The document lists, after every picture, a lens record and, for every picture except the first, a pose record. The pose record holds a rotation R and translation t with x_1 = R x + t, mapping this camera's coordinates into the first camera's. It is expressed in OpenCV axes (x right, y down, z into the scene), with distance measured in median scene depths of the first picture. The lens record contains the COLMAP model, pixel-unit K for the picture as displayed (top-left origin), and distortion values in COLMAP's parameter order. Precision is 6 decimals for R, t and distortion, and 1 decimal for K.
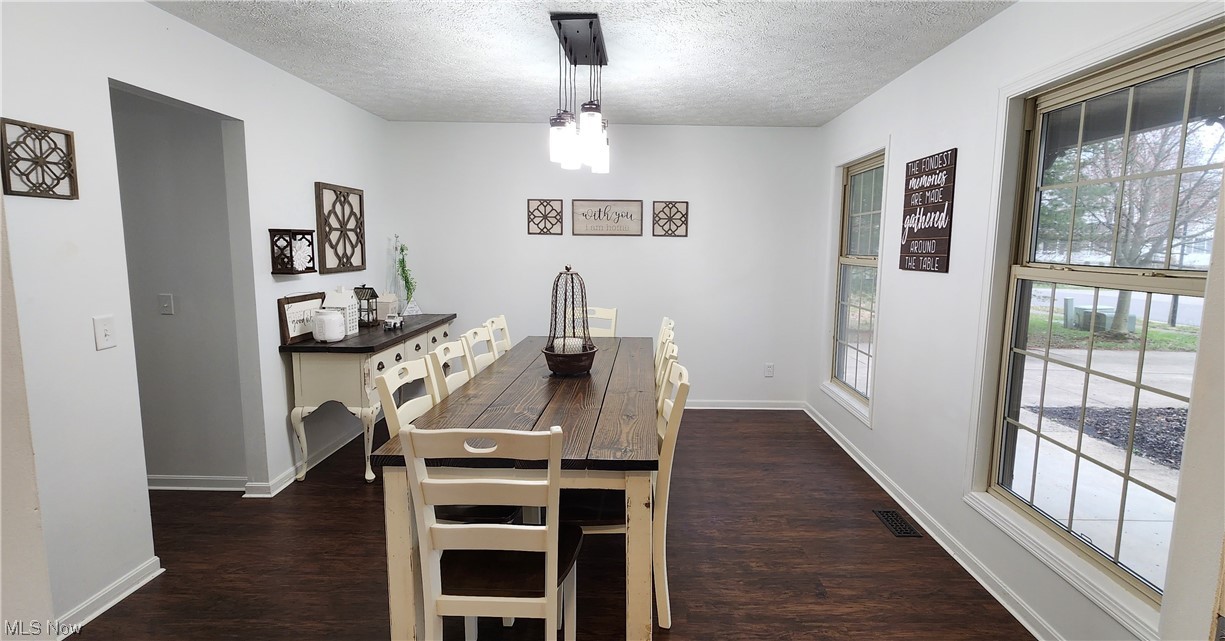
lens RADIAL K [[579.6, 0, 640.7], [0, 579.6, 314.8], [0, 0, 1]] dist [-0.001712, -0.000262]
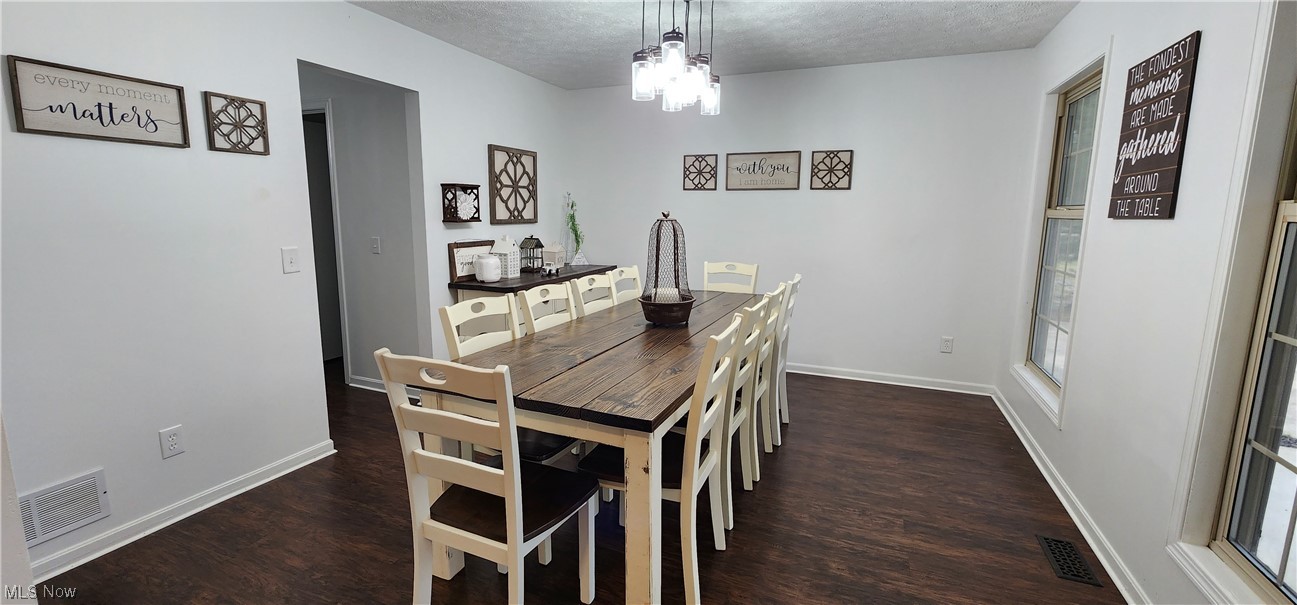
lens RADIAL K [[537.1, 0, 644.8], [0, 537.1, 293.5], [0, 0, 1]] dist [-0.001637, -0.000817]
pose [[0.917119, 0.055138, -0.394782, 0.186987], [-0.045147, 0.998382, 0.034558, 0.019304], [0.396049, -0.013870, 0.918125, 0.150300]]
